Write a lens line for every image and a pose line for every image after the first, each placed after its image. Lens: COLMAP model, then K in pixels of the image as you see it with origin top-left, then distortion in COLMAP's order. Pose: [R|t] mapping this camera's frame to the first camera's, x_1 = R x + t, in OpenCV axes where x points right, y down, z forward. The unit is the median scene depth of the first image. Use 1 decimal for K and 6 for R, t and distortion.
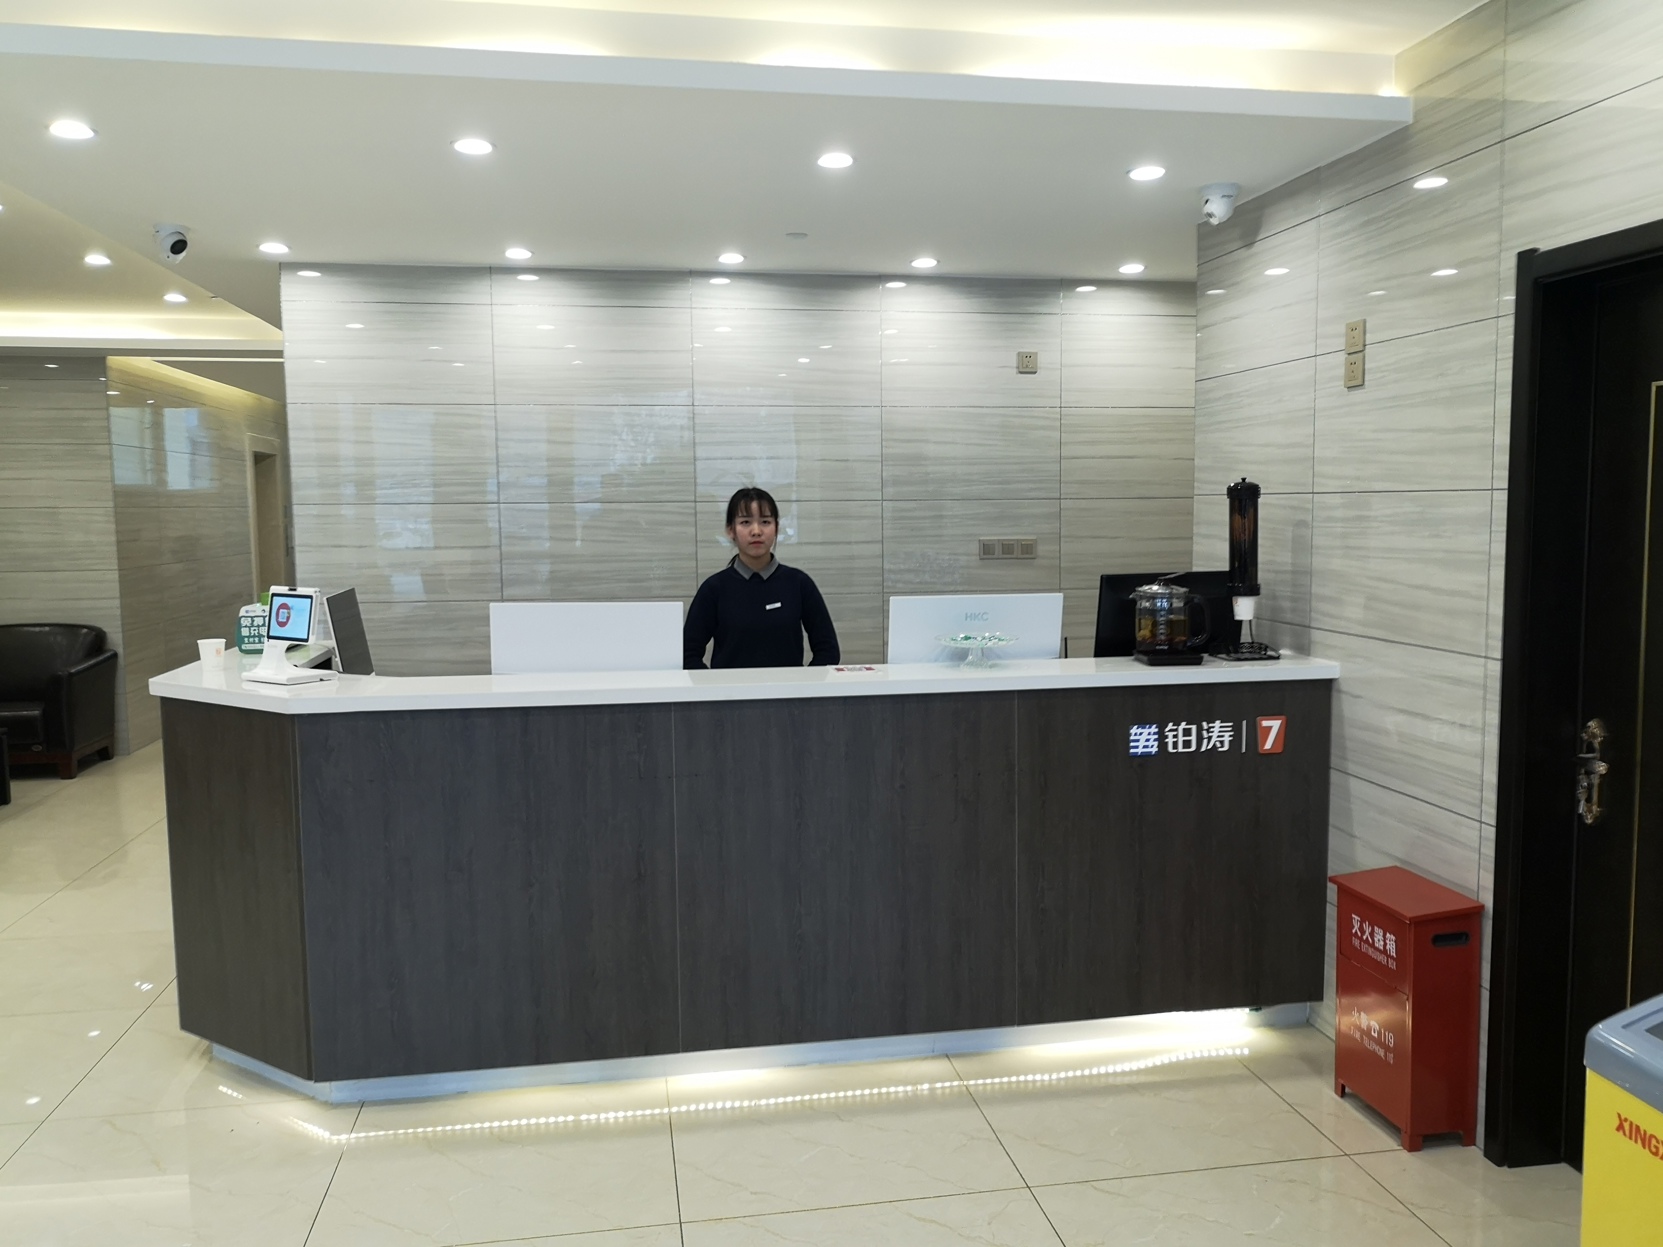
lens RADIAL K [[1312.5, 0, 831.5], [0, 1312.5, 623.5], [0, 0, 1]] dist [0.000698, 0.005473]
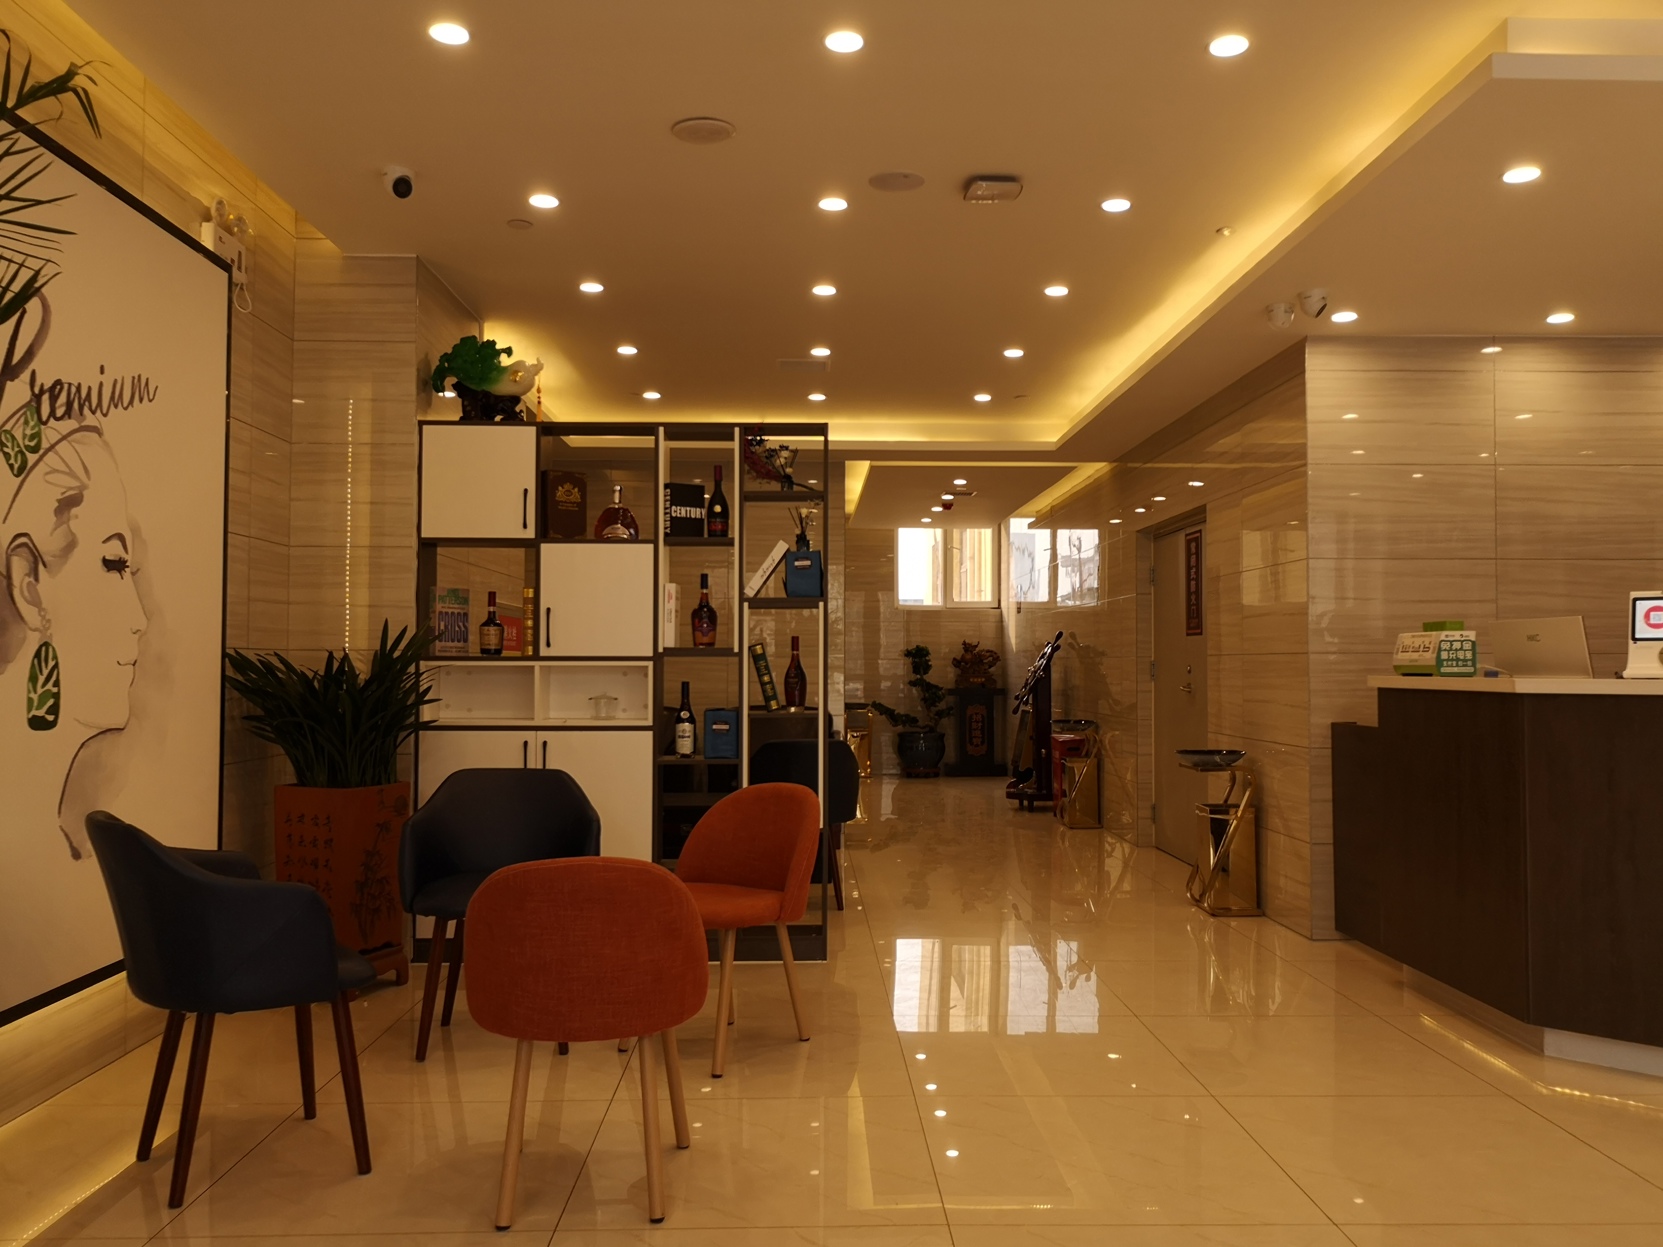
lens RADIAL K [[1312.5, 0, 831.5], [0, 1312.5, 623.5], [0, 0, 1]] dist [0.000698, 0.005473]
pose [[0.989048, 0.004341, -0.147530, -0.857936], [-0.022079, 0.992671, -0.118813, 0.128801], [0.145933, 0.120769, 0.981895, -0.116029]]
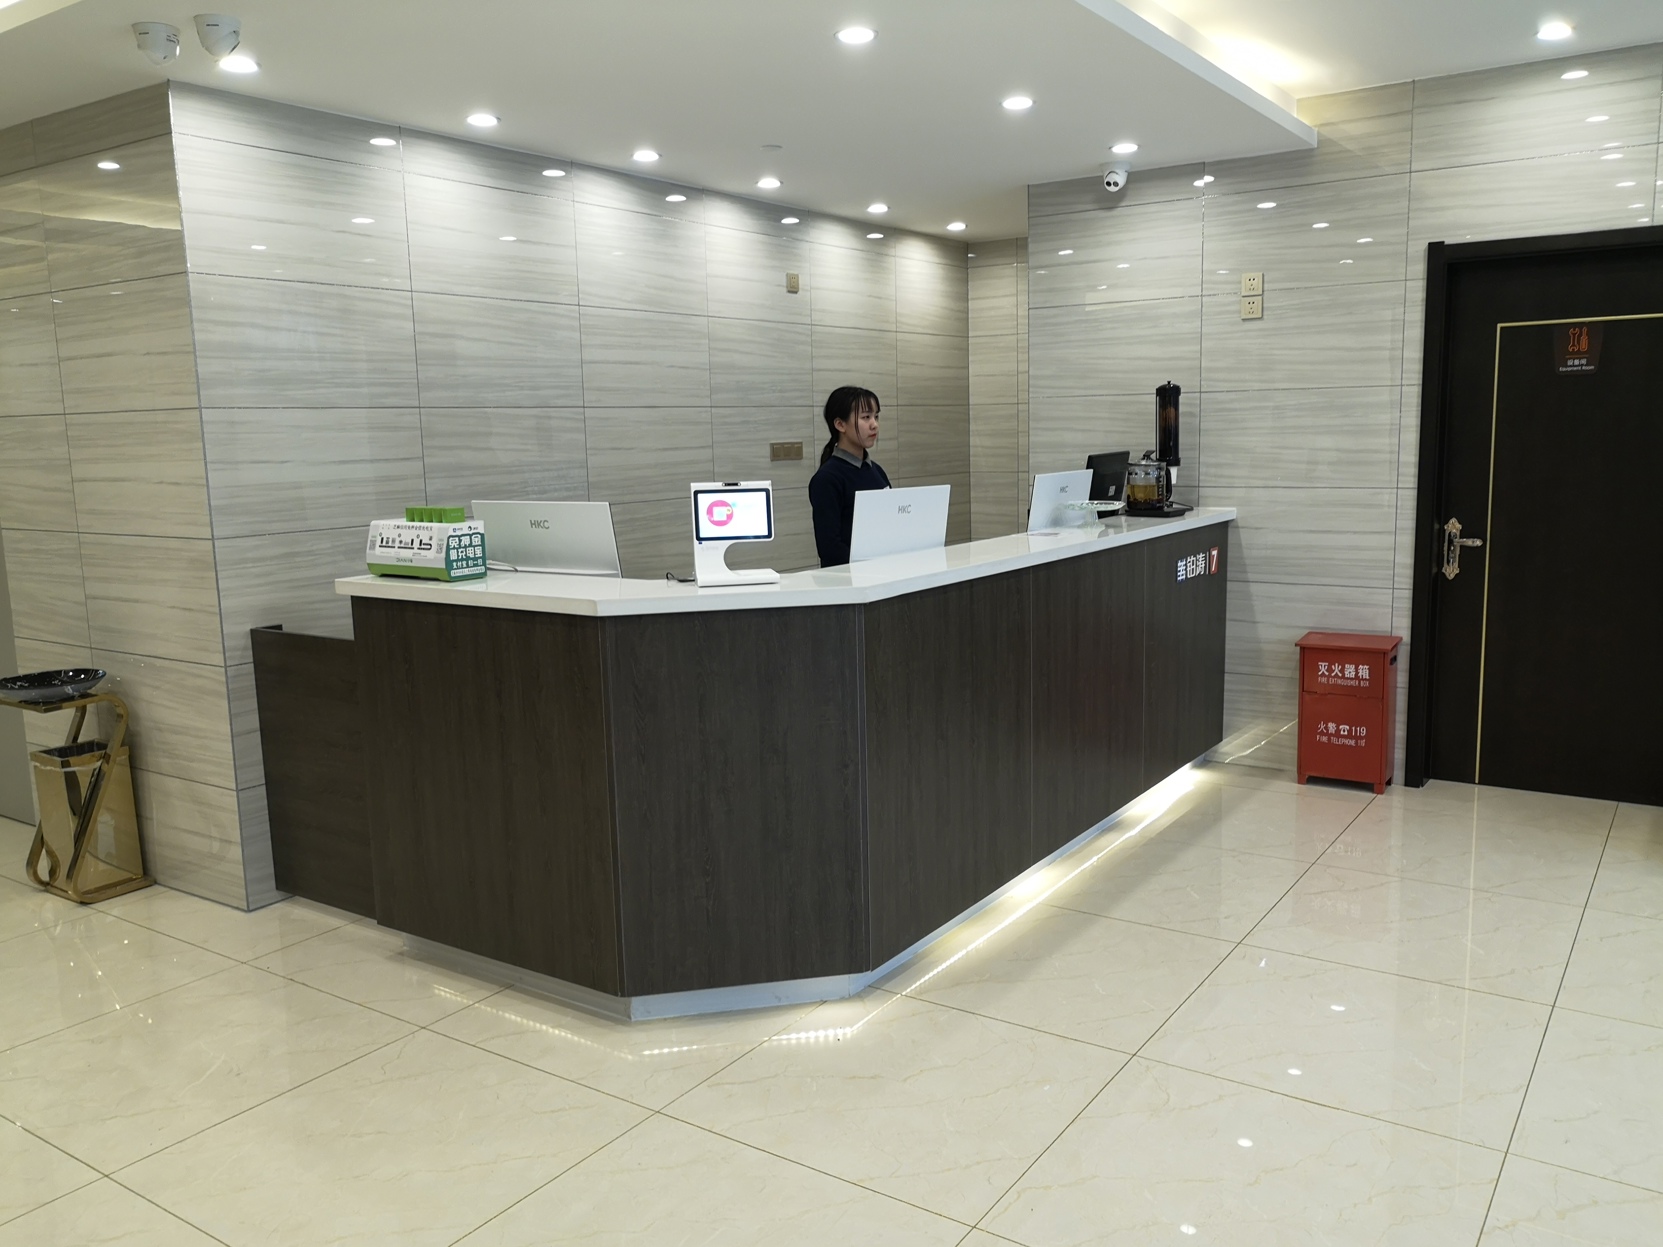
lens RADIAL K [[1312.5, 0, 831.5], [0, 1312.5, 623.5], [0, 0, 1]] dist [0.000698, 0.005473]
pose [[0.696122, -0.115478, 0.708576, -0.960259], [0.082110, 0.993309, 0.081214, 0.001908], [-0.713213, 0.001646, 0.700945, 0.282361]]
